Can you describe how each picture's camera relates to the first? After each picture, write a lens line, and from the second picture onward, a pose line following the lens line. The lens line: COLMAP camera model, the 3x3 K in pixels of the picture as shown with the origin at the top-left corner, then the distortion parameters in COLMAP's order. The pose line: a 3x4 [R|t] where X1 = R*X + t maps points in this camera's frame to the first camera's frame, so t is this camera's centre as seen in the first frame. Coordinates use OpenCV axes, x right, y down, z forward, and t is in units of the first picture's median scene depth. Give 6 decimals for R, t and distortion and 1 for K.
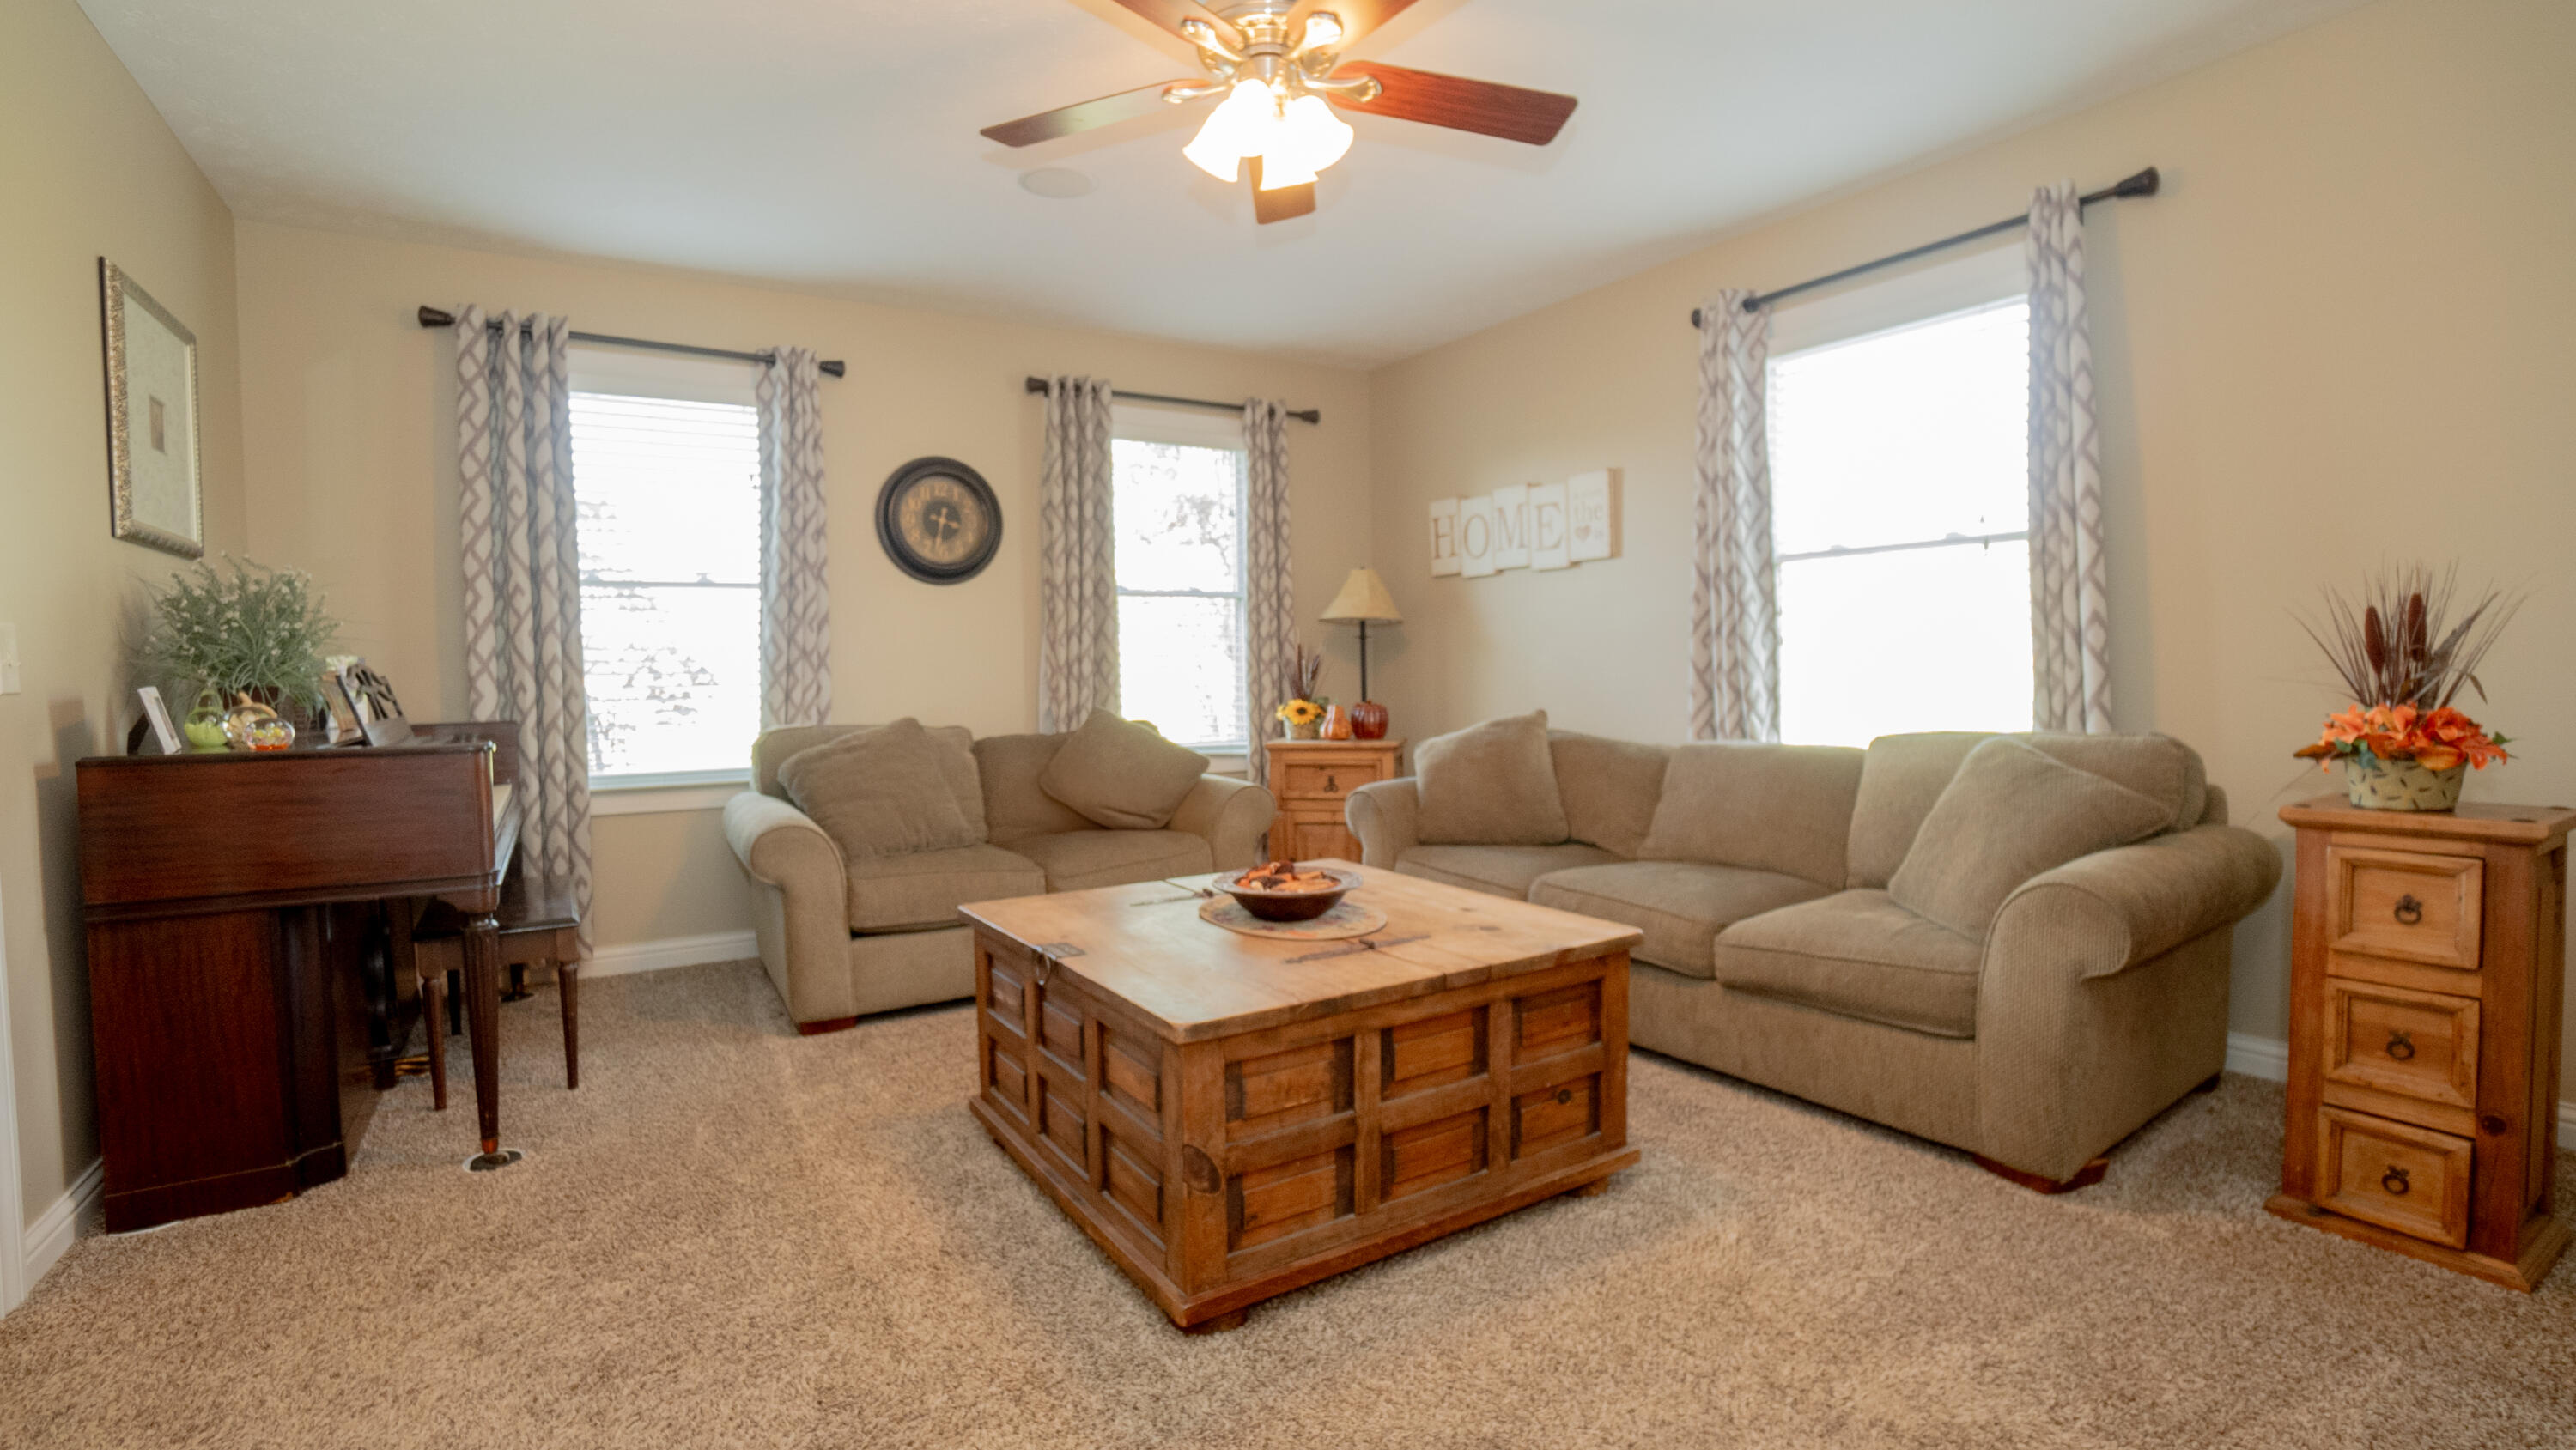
lens RADIAL K [[1157.8, 0, 1277.9], [0, 1157.8, 732.0], [0, 0, 1]] dist [-0.002737, 0.000337]
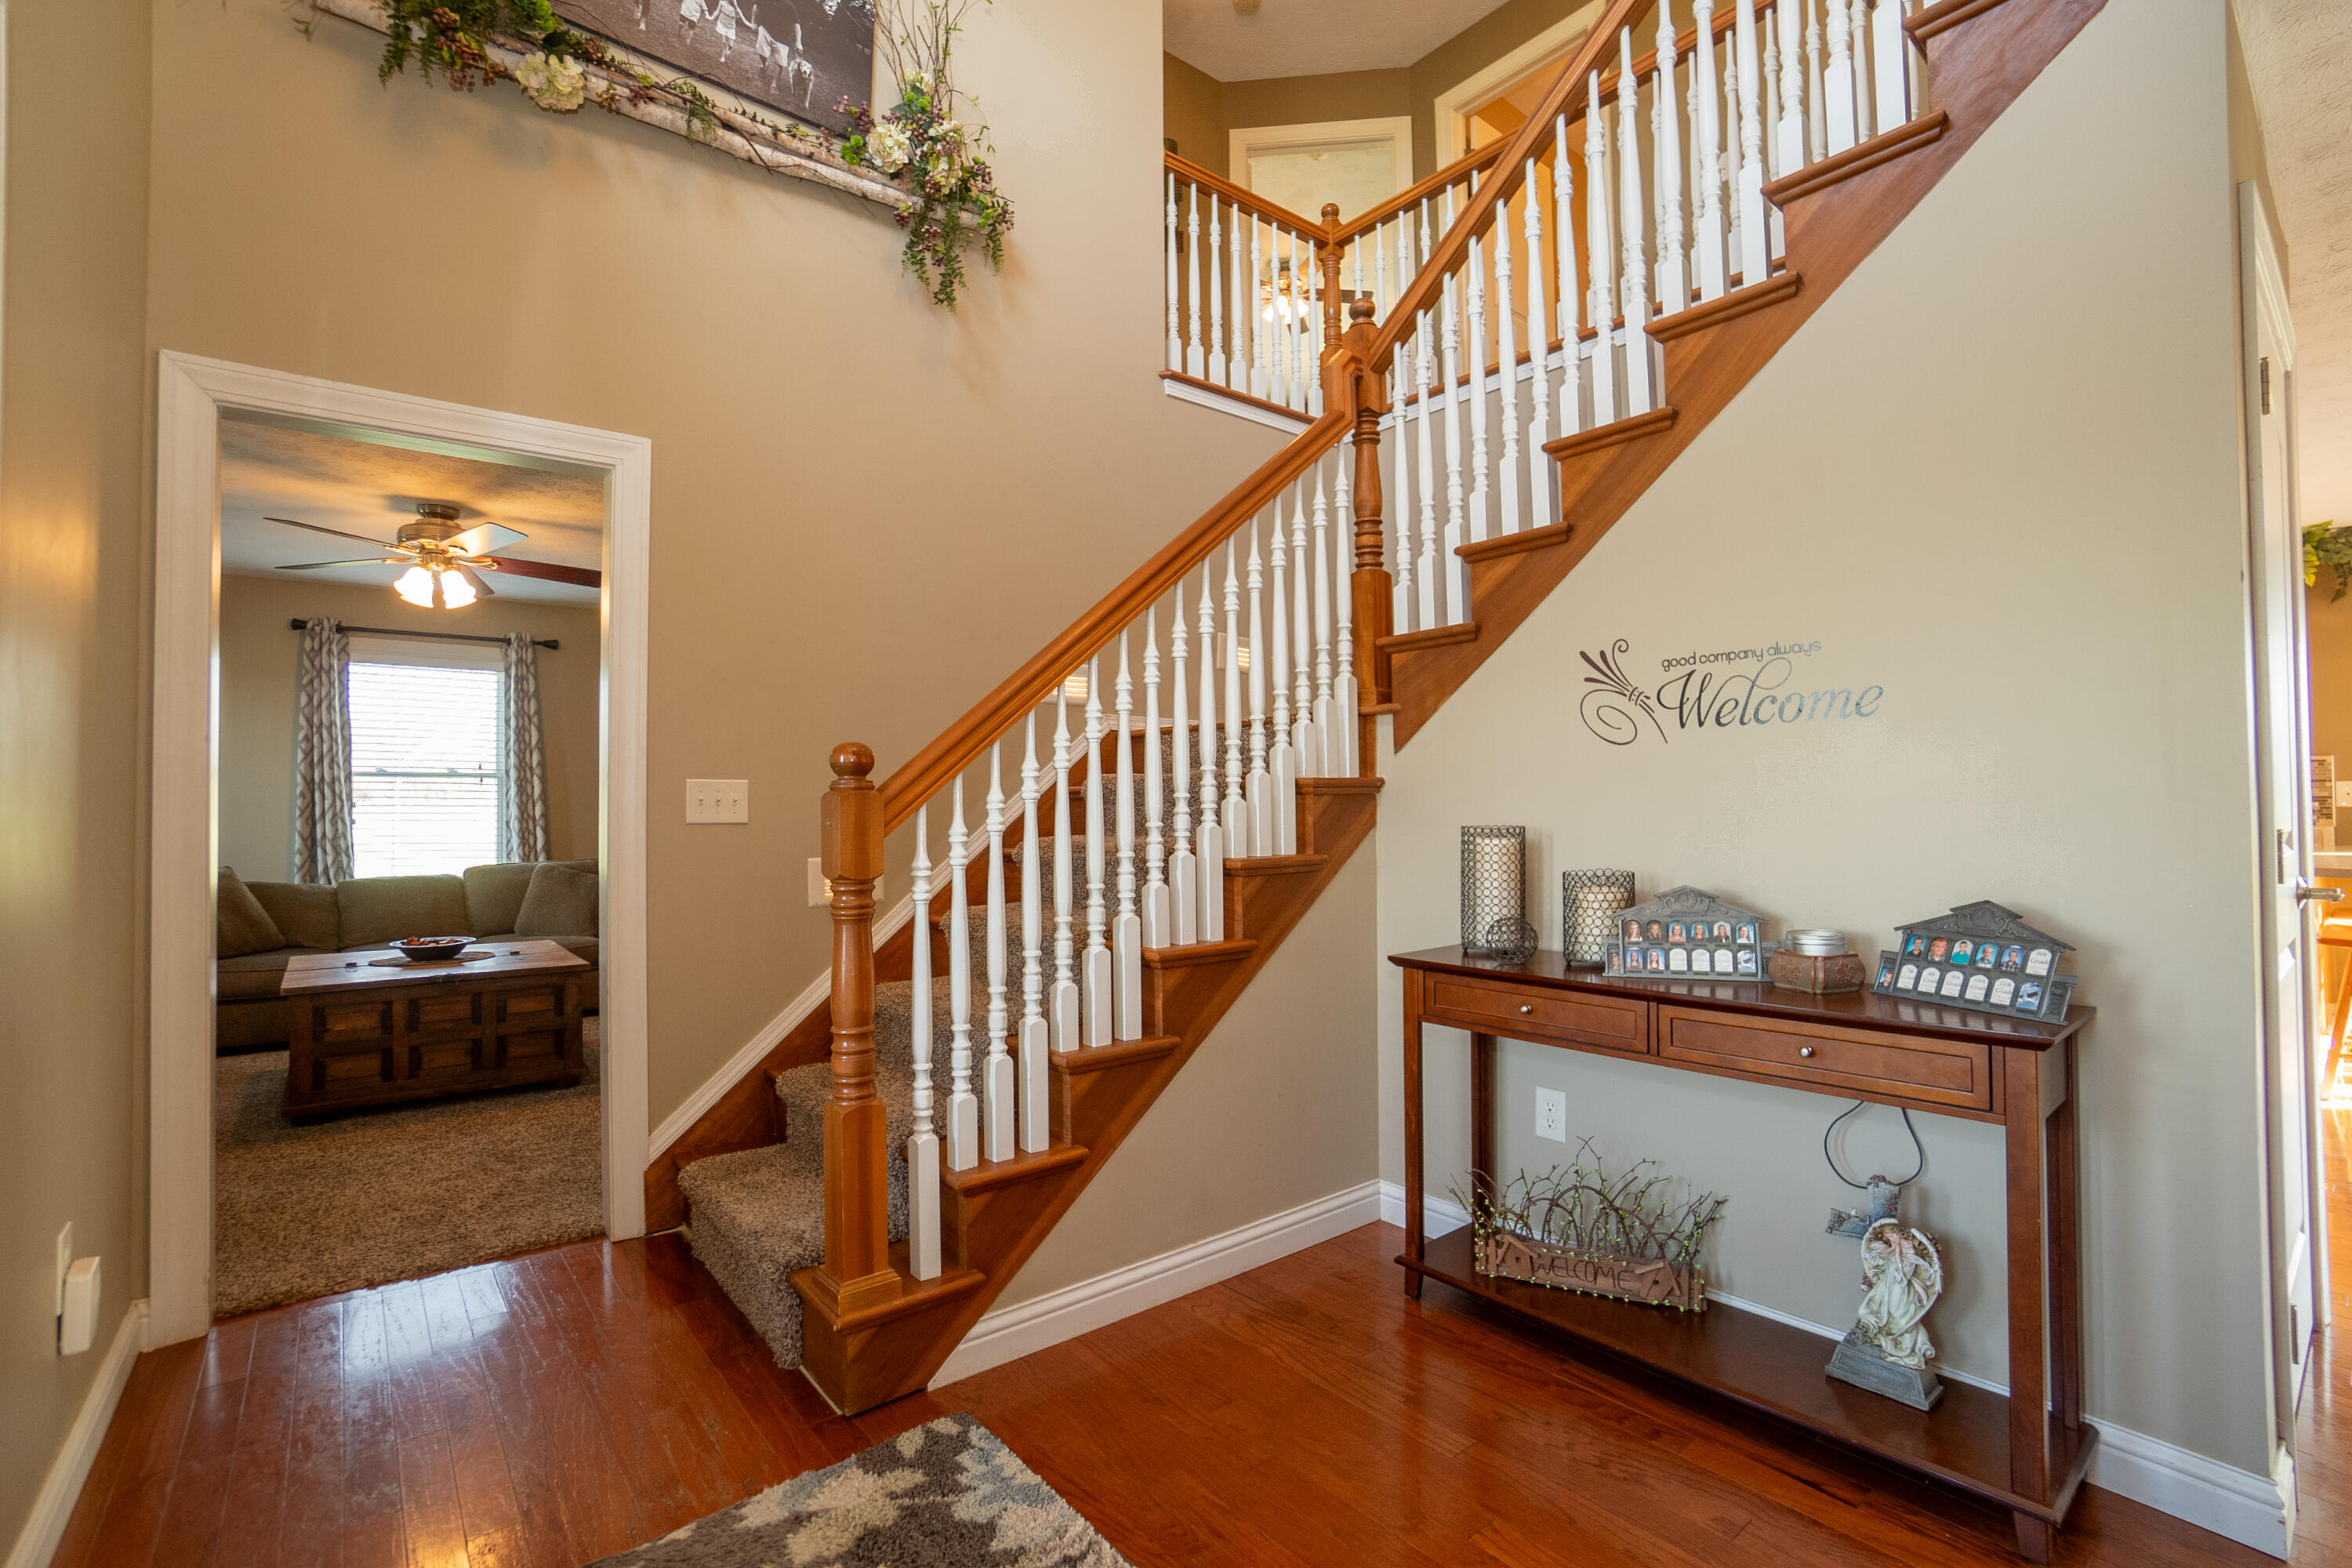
lens RADIAL K [[1031.8, 0, 1167.1], [0, 1031.8, 793.5], [0, 0, 1]] dist [-0.001021, -0.000206]
pose [[-0.135573, 0.036564, 0.990092, -1.284605], [0.068130, 0.997297, -0.027501, 0.005518], [-0.988422, 0.063726, -0.137697, -0.002573]]
